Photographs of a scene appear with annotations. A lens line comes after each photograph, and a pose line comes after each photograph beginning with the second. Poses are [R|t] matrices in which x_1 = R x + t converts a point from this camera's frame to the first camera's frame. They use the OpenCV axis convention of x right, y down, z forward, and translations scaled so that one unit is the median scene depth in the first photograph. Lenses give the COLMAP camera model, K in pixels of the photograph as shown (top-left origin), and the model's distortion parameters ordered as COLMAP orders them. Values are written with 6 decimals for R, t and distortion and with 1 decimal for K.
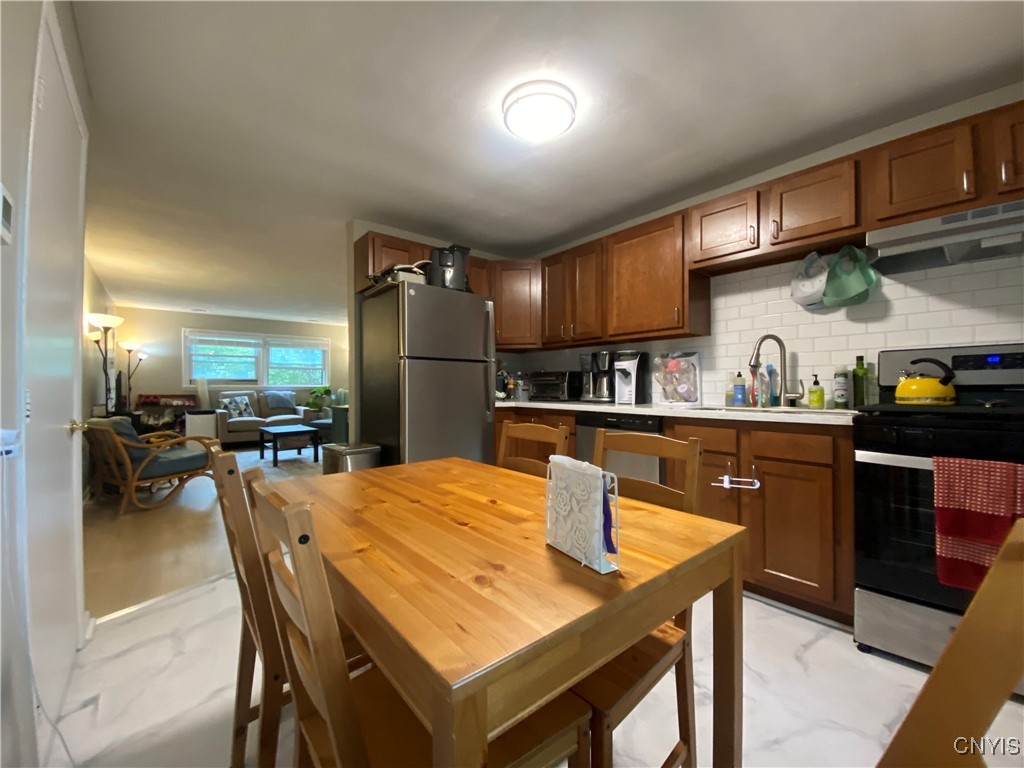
lens RADIAL K [[412.0, 0, 512.0], [0, 412.0, 384.0], [0, 0, 1]] dist [-0.031520, -0.000227]
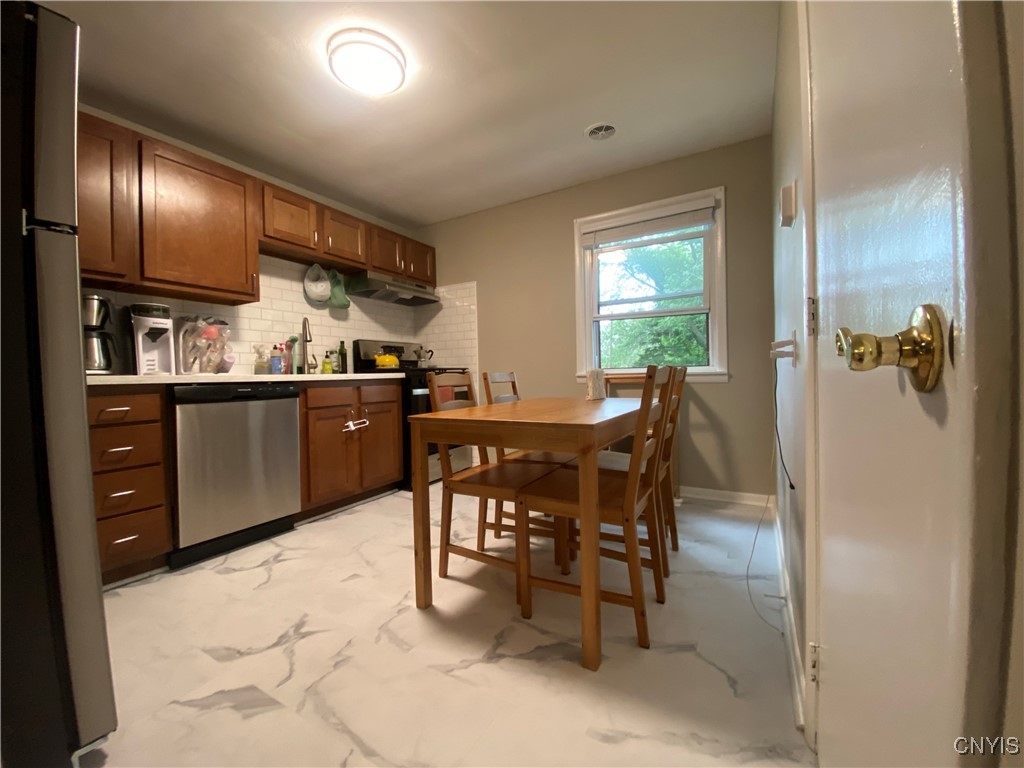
lens RADIAL K [[412.0, 0, 512.0], [0, 412.0, 384.0], [0, 0, 1]] dist [-0.031520, -0.000227]
pose [[-0.357134, -0.011064, 0.933988, -0.921002], [0.011512, 0.999802, 0.016245, 0.084686], [-0.933982, 0.016554, -0.356936, 0.975554]]
